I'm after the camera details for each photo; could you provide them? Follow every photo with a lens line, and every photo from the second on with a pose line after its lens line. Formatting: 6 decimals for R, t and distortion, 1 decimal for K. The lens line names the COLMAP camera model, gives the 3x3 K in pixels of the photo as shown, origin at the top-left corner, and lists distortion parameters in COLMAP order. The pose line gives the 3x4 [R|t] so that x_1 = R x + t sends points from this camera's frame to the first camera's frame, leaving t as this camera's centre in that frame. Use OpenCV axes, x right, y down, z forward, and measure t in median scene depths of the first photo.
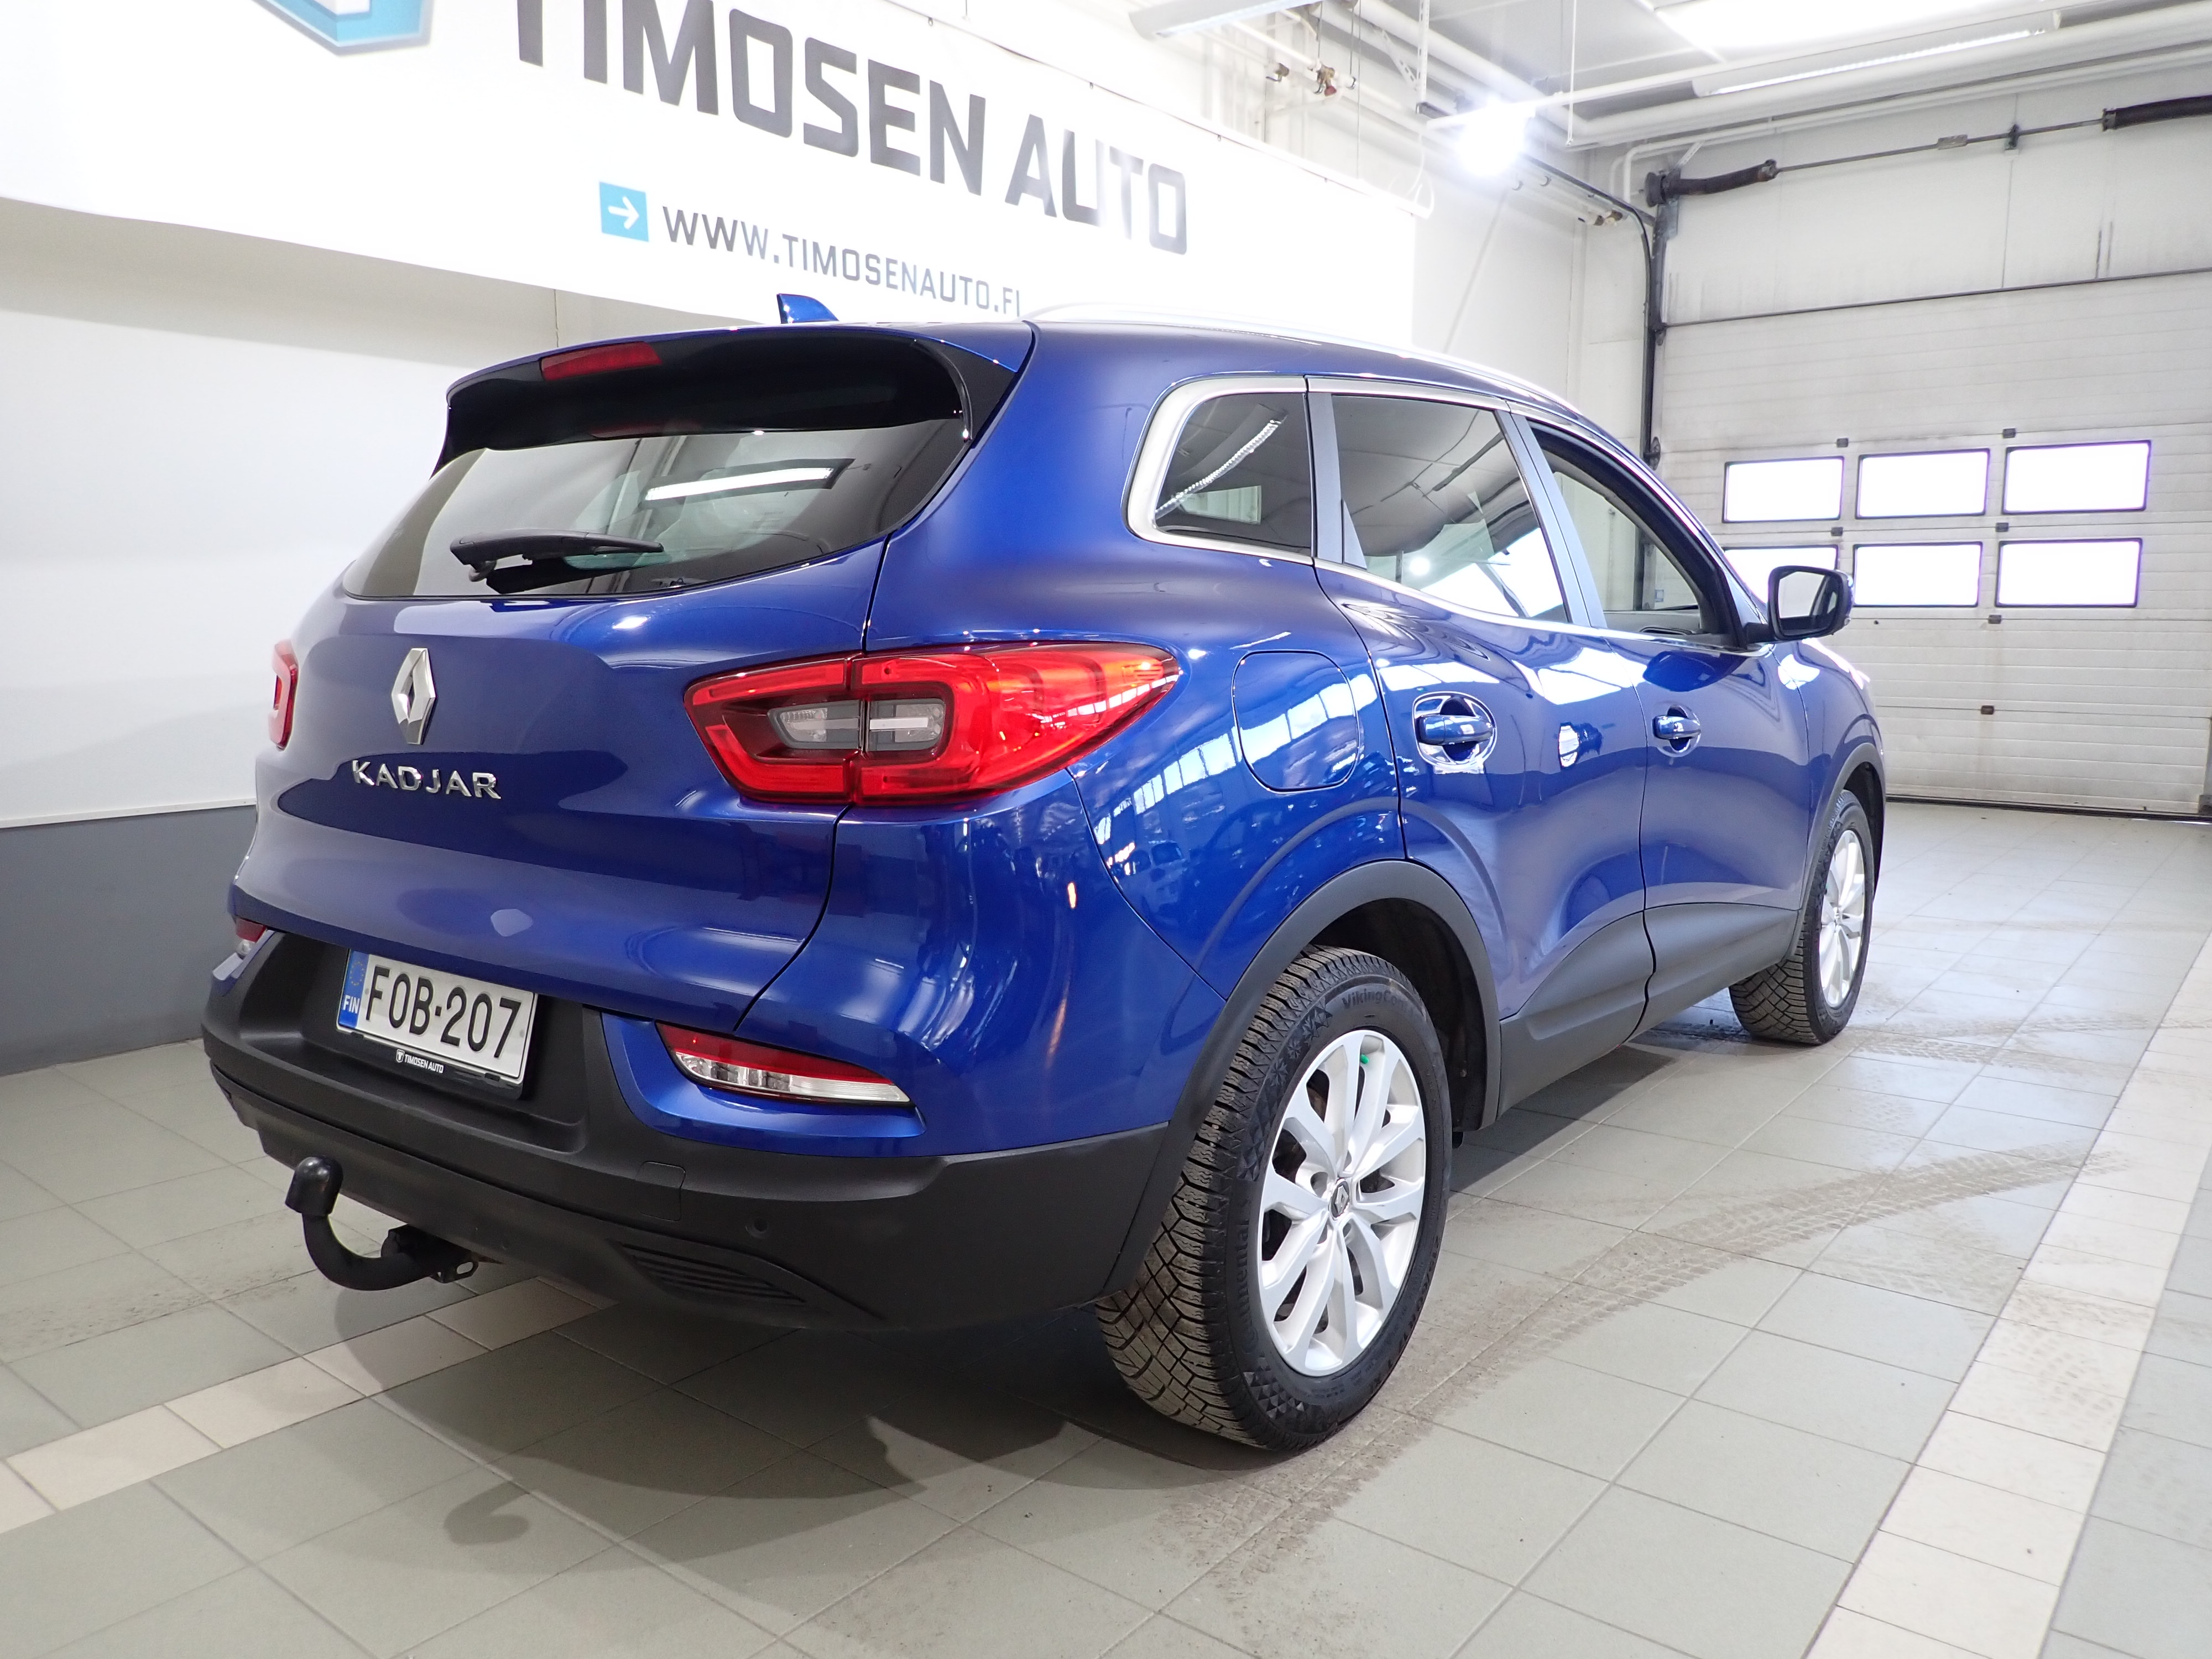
lens RADIAL K [[1623.9, 0, 1105.7], [0, 1623.9, 828.8], [0, 0, 1]] dist [0.000740, -0.011255]
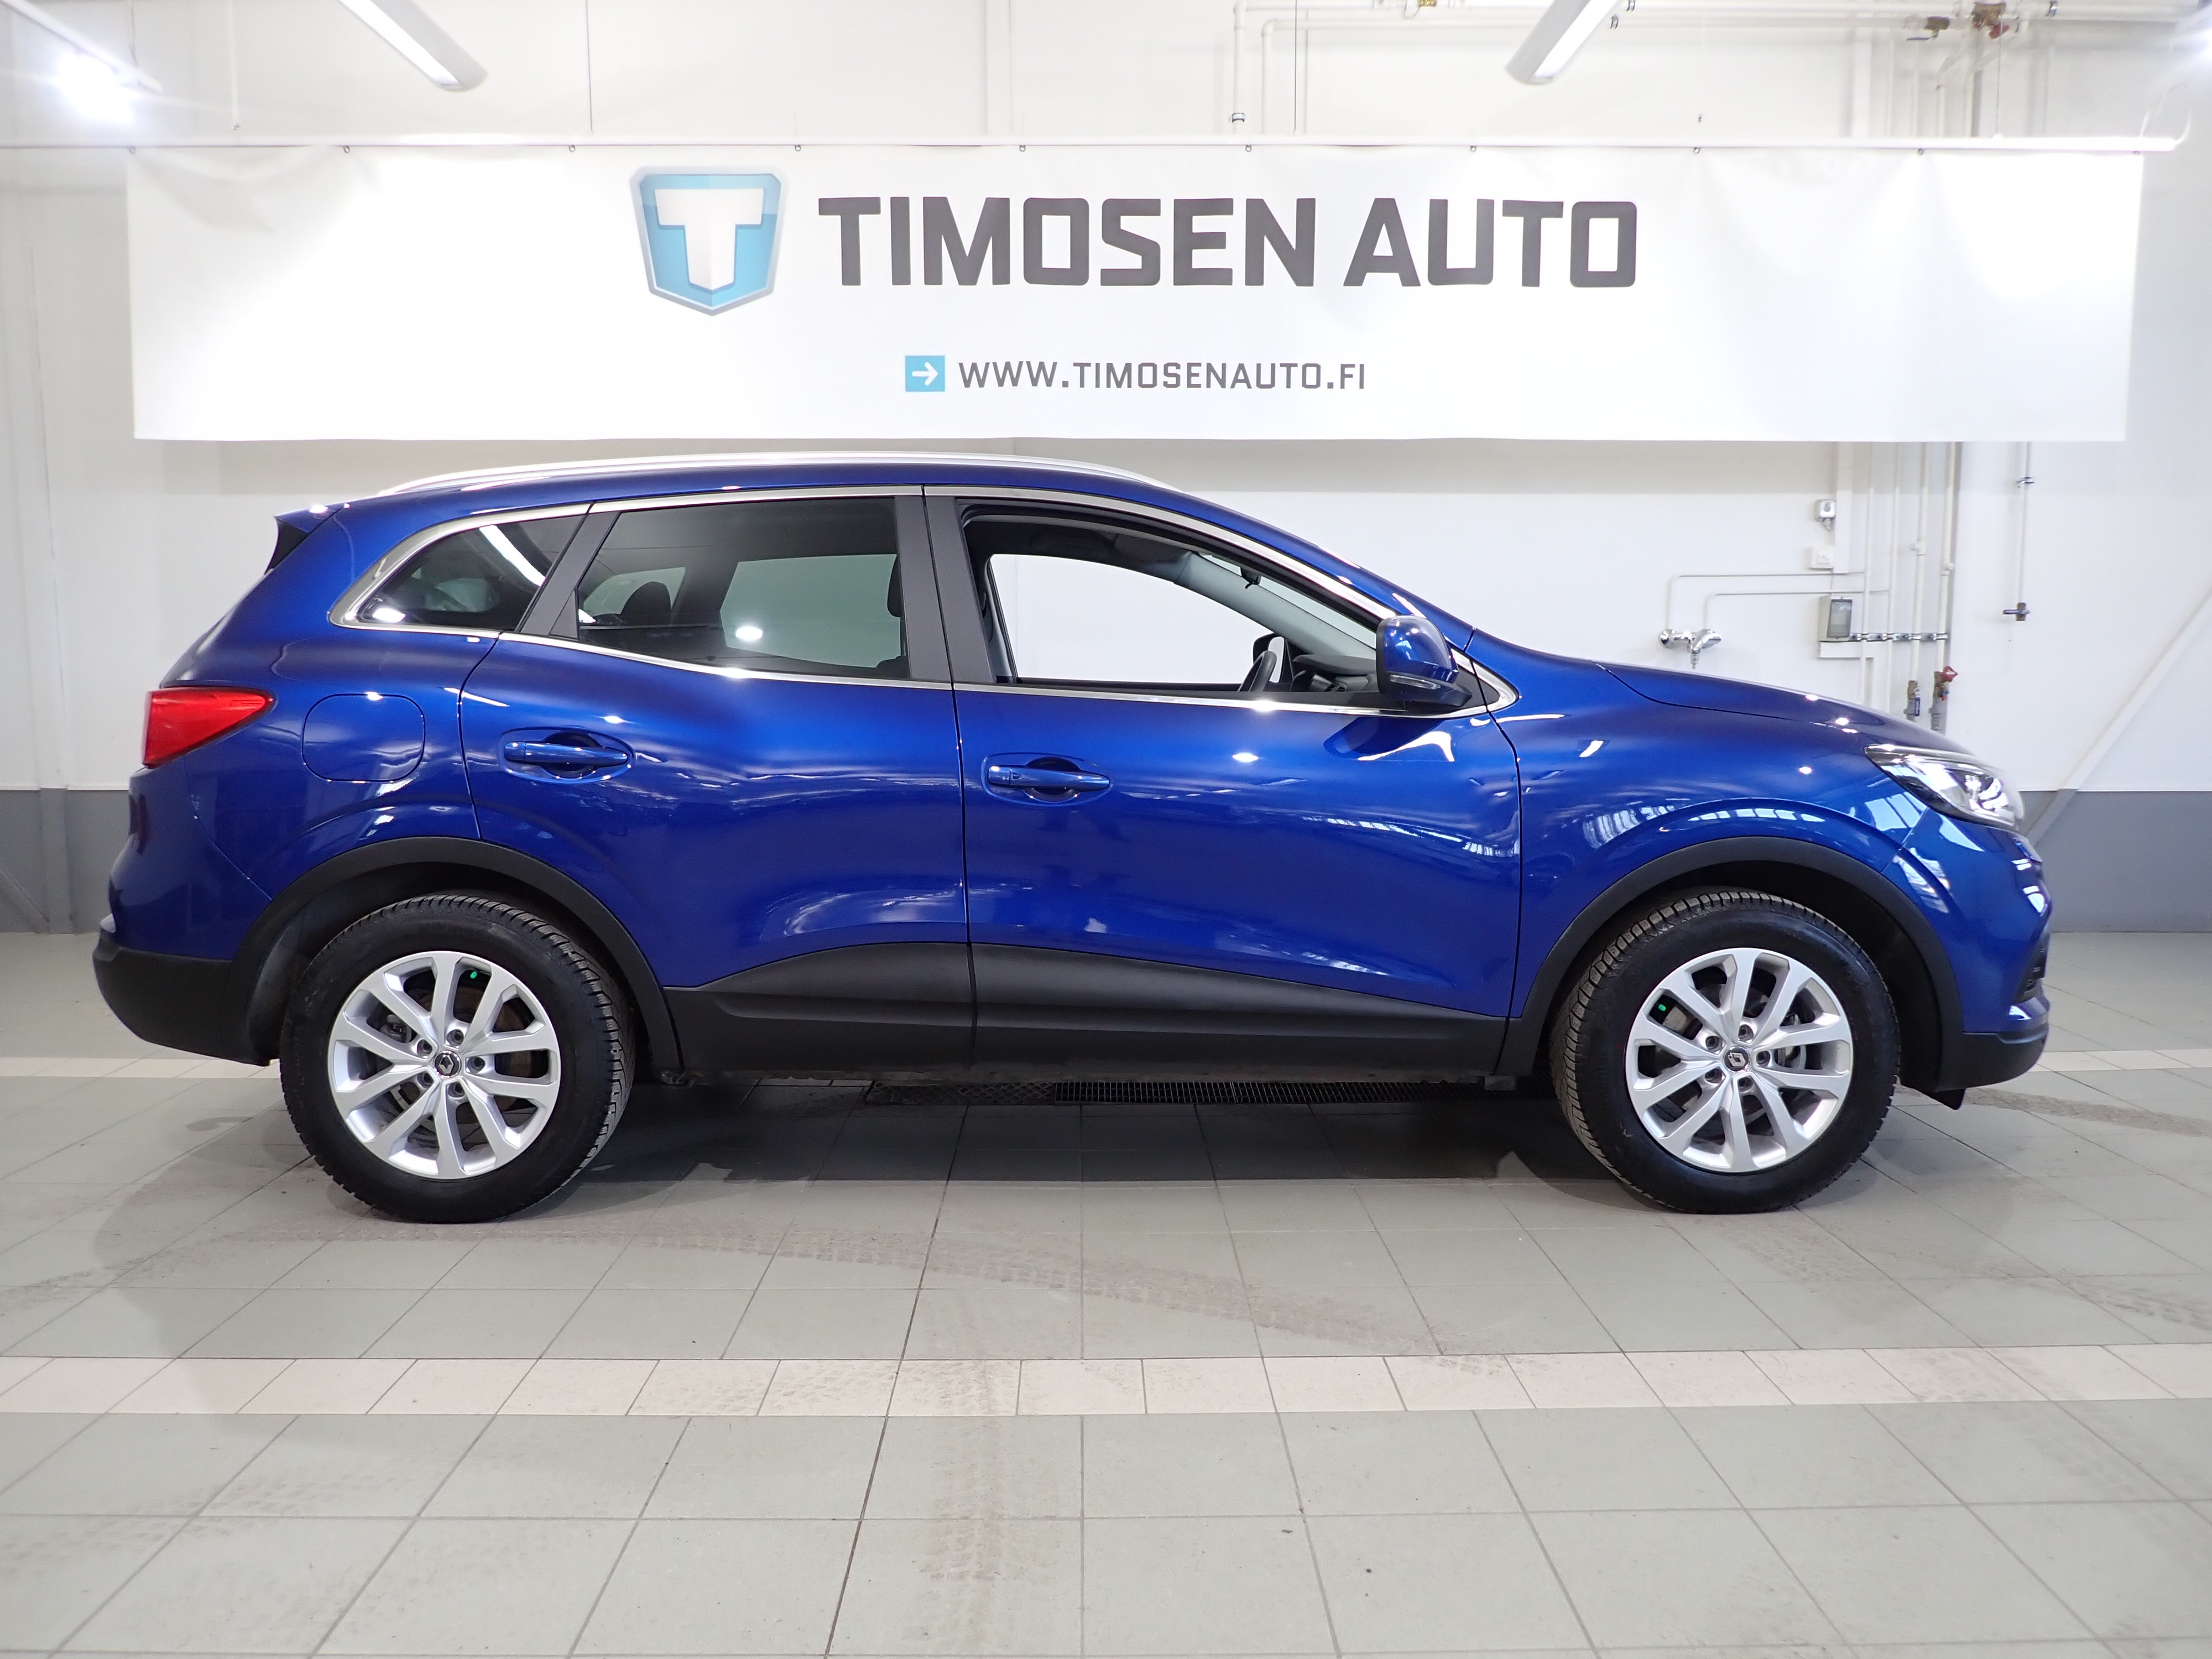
lens RADIAL K [[1623.9, 0, 1094.8], [0, 1623.9, 830.0], [0, 0, 1]] dist [0.000740, -0.011255]
pose [[0.628202, 0.080967, -0.773826, 0.876961], [-0.102362, 0.994526, 0.020960, -0.040675], [0.771288, 0.066044, 0.633051, 0.268382]]
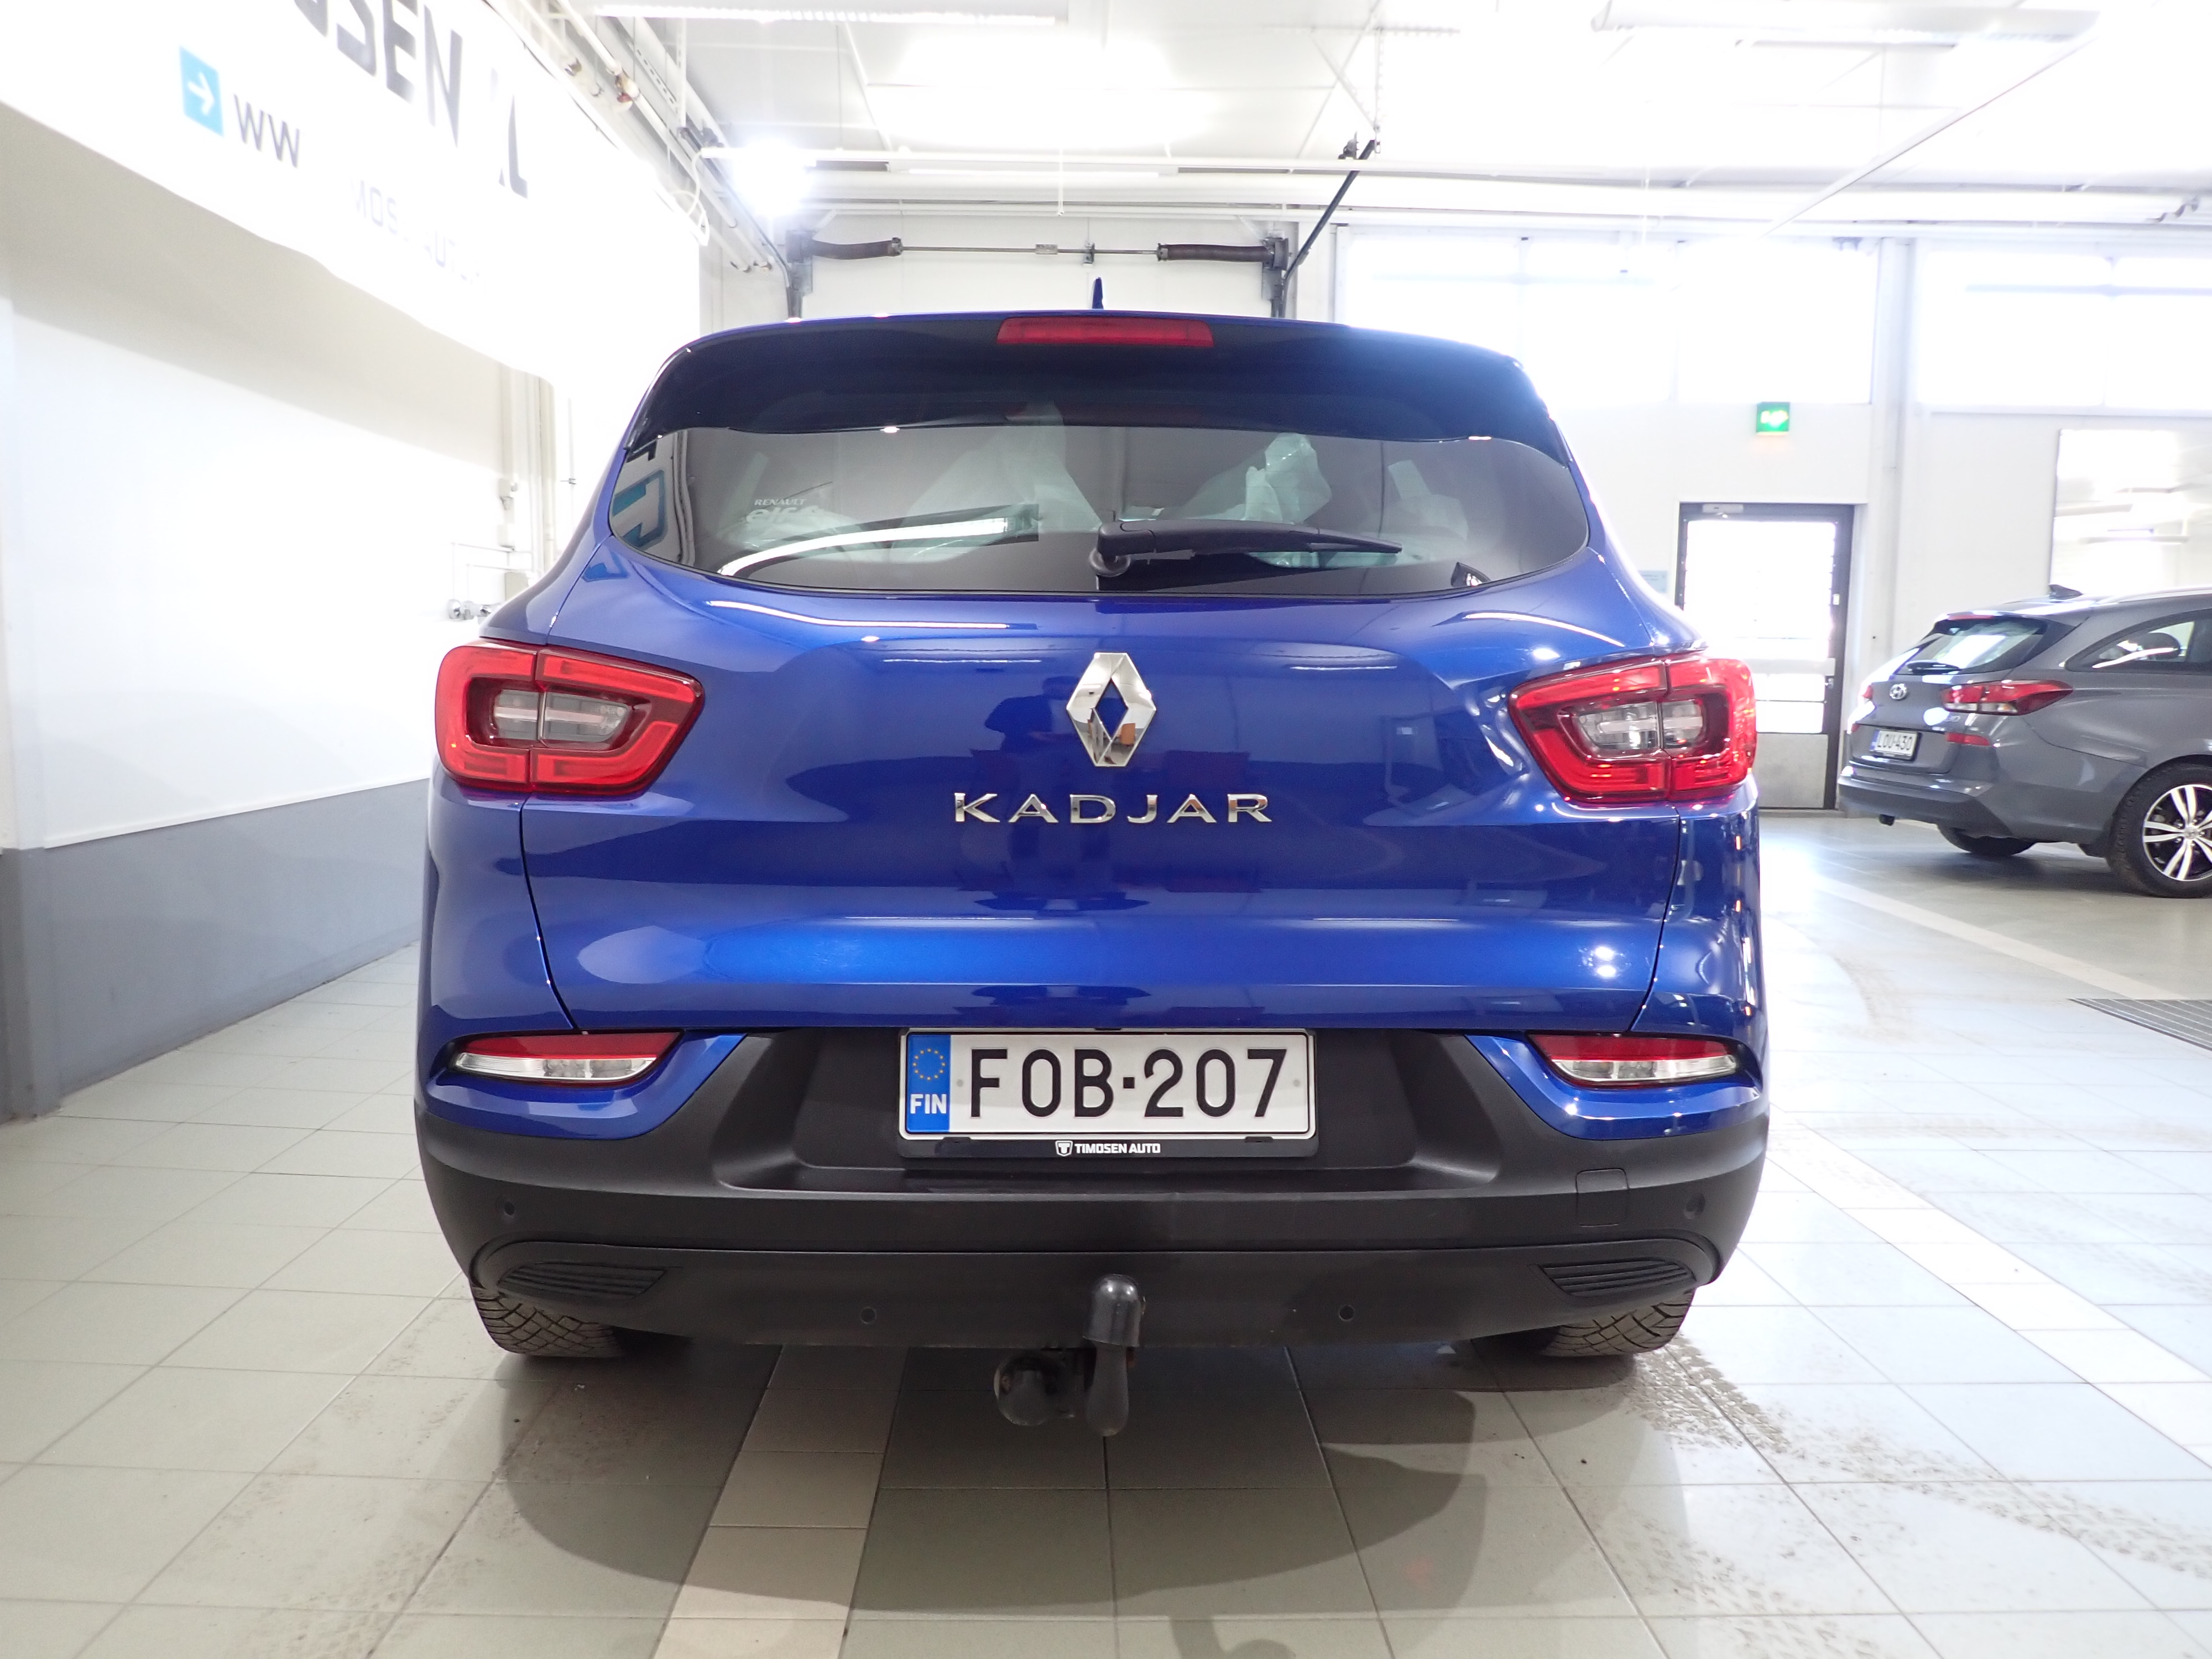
lens RADIAL K [[1623.9, 0, 1097.2], [0, 1623.9, 827.2], [0, 0, 1]] dist [0.000740, -0.011255]
pose [[0.772524, -0.060537, 0.632093, -0.468025], [0.075861, 0.997115, 0.002781, -0.011619], [-0.630438, 0.045803, 0.774888, 0.172957]]
